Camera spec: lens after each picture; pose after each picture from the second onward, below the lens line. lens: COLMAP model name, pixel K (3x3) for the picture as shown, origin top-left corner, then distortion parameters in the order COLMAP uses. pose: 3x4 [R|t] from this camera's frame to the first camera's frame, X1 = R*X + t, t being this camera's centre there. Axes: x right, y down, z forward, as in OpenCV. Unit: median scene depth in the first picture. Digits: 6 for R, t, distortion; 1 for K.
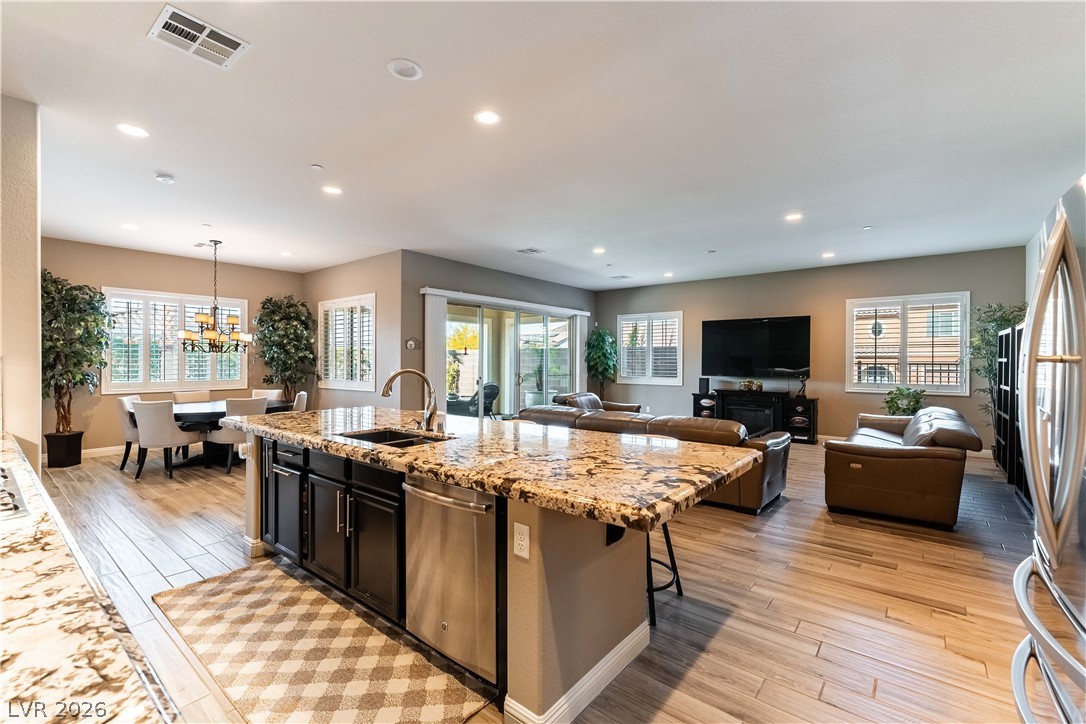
lens RADIAL K [[470.5, 0, 538.9], [0, 470.5, 361.2], [0, 0, 1]] dist [-0.000138, -0.000964]
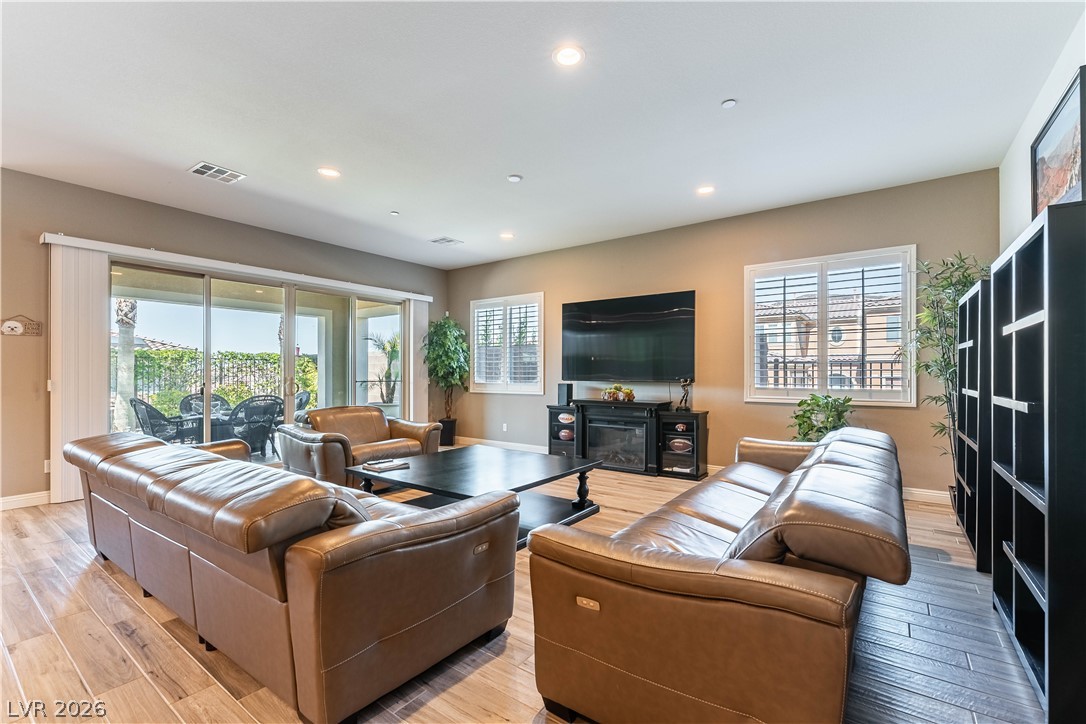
lens RADIAL K [[470.5, 0, 544.5], [0, 470.5, 370.9], [0, 0, 1]] dist [-0.000138, -0.000964]
pose [[0.998795, -0.003504, 0.048955, 0.299428], [0.003668, 0.999988, -0.003261, 0.019545], [-0.048943, 0.003436, 0.998796, 0.304384]]
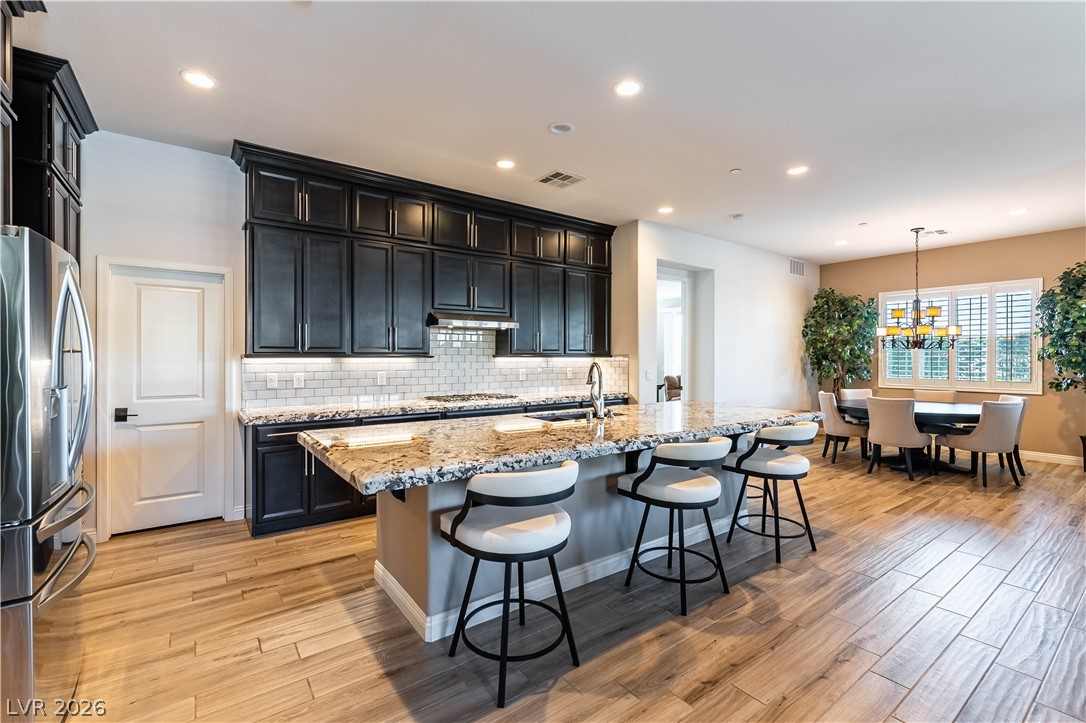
lens RADIAL K [[470.5, 0, 541.4], [0, 470.5, 357.2], [0, 0, 1]] dist [-0.000138, -0.000964]
pose [[-0.258822, -0.004489, -0.965915, 0.703009], [-0.006707, 0.999973, -0.002851, 0.007640], [0.965902, 0.005740, -0.258845, 0.932999]]
